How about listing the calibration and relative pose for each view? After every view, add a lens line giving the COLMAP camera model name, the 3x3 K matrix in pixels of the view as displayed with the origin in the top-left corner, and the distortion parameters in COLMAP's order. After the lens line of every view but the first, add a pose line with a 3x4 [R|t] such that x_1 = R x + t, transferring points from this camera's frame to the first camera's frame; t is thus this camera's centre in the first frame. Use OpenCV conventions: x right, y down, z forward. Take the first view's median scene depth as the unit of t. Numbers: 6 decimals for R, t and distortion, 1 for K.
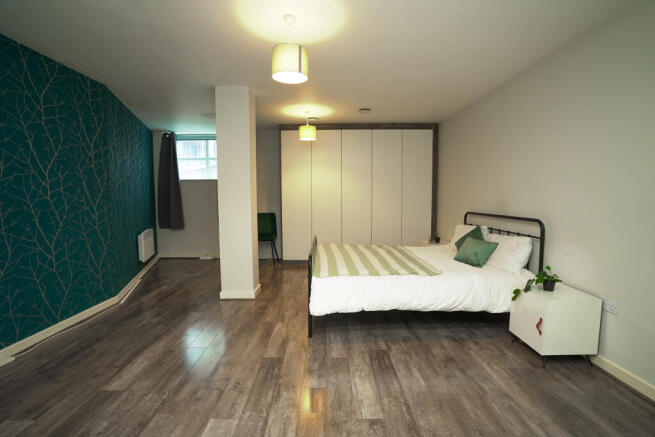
lens RADIAL K [[299.2, 0, 327.5], [0, 299.2, 218.5], [0, 0, 1]] dist [-0.069289, 0.030623]
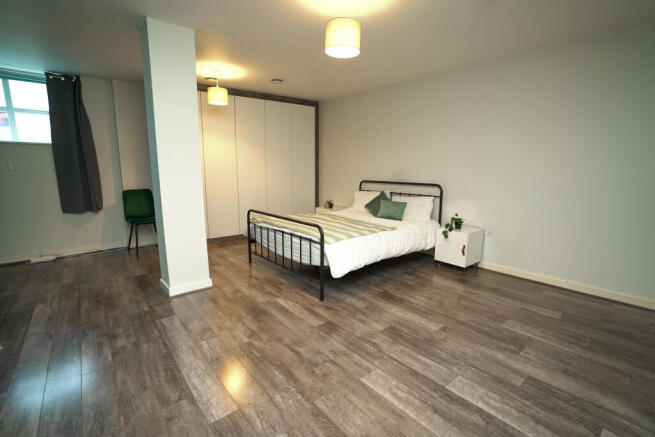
lens RADIAL K [[299.2, 0, 327.5], [0, 299.2, 218.5], [0, 0, 1]] dist [-0.069289, 0.030623]
pose [[0.777637, -0.103511, 0.620134, -0.678491], [0.041826, 0.992686, 0.113247, -0.019445], [-0.627321, -0.062127, 0.776279, 0.160664]]
